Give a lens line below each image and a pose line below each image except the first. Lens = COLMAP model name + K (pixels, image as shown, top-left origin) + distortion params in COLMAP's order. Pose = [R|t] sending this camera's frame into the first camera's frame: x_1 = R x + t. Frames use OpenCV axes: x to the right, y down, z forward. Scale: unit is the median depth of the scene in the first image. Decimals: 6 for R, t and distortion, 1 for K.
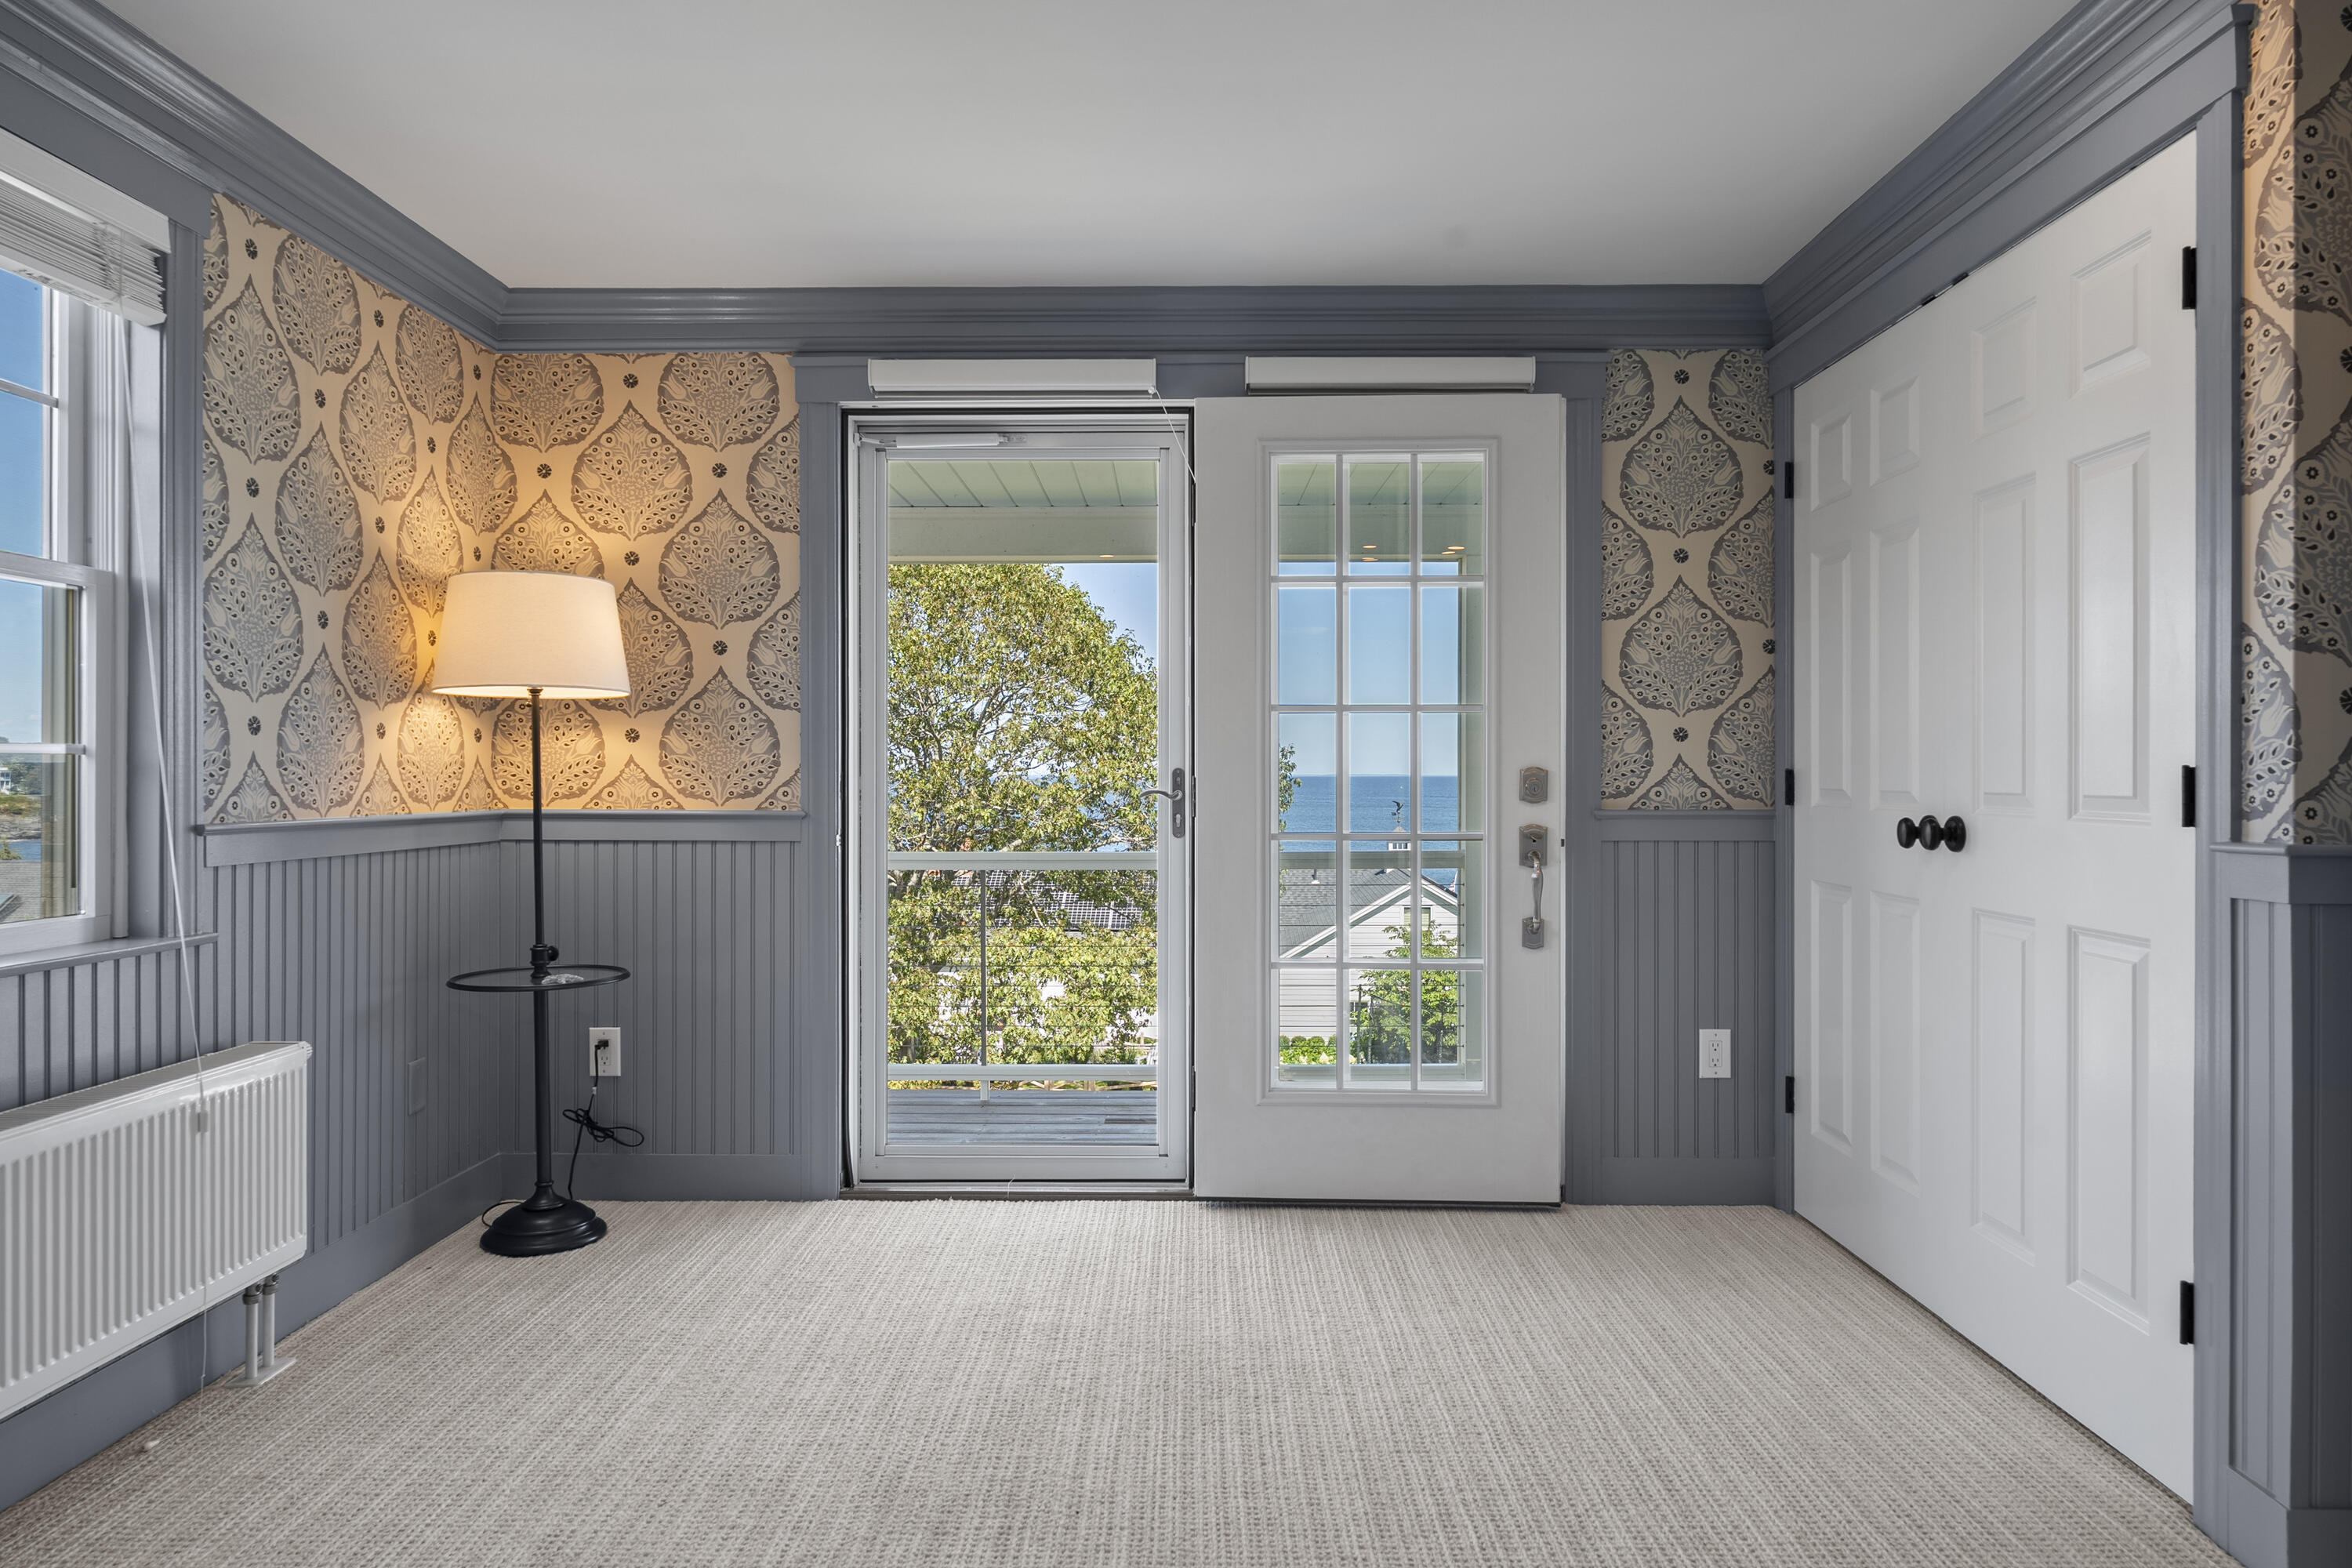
lens RADIAL K [[1510.9, 0, 1180.0], [0, 1510.9, 774.9], [0, 0, 1]] dist [-0.002869, 0.001816]
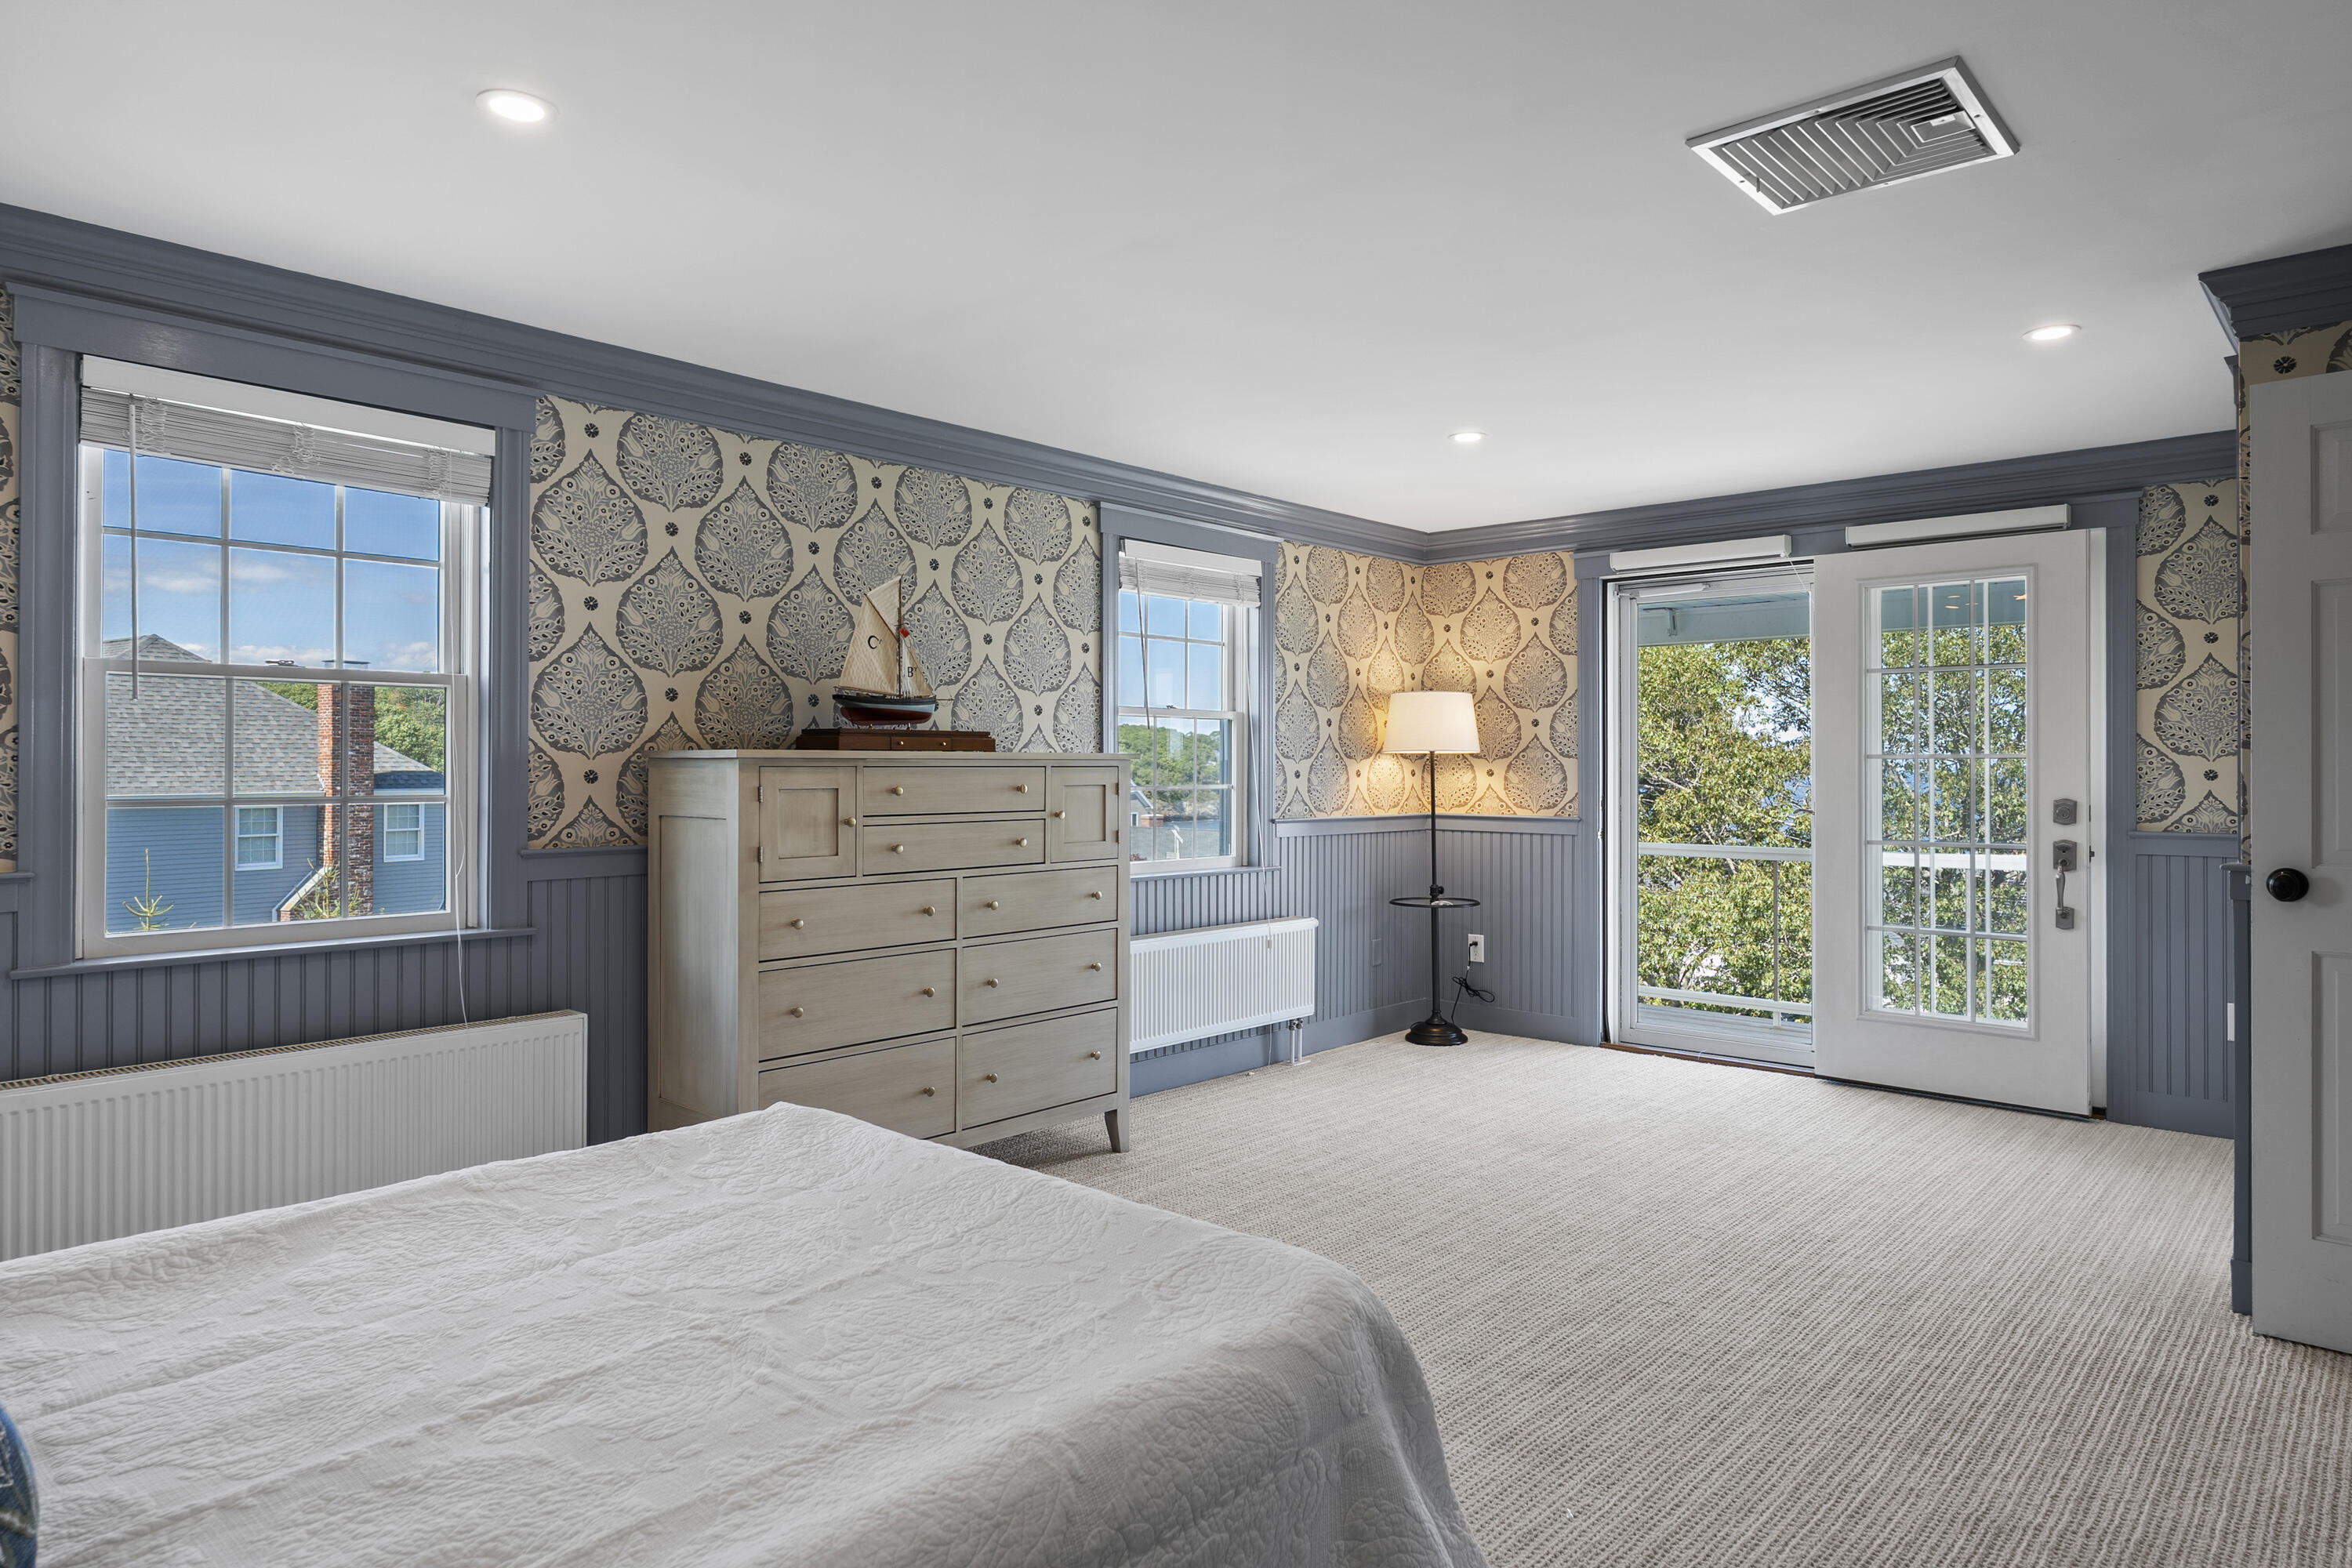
lens RADIAL K [[1380.5, 0, 1176.0], [0, 1380.5, 784.0], [0, 0, 1]] dist [0.001300, 0.000008]
pose [[0.749474, 0.008229, -0.661983, 0.460351], [-0.002035, 0.999947, 0.010127, -0.029905], [0.662031, -0.006243, 0.749451, -0.492668]]
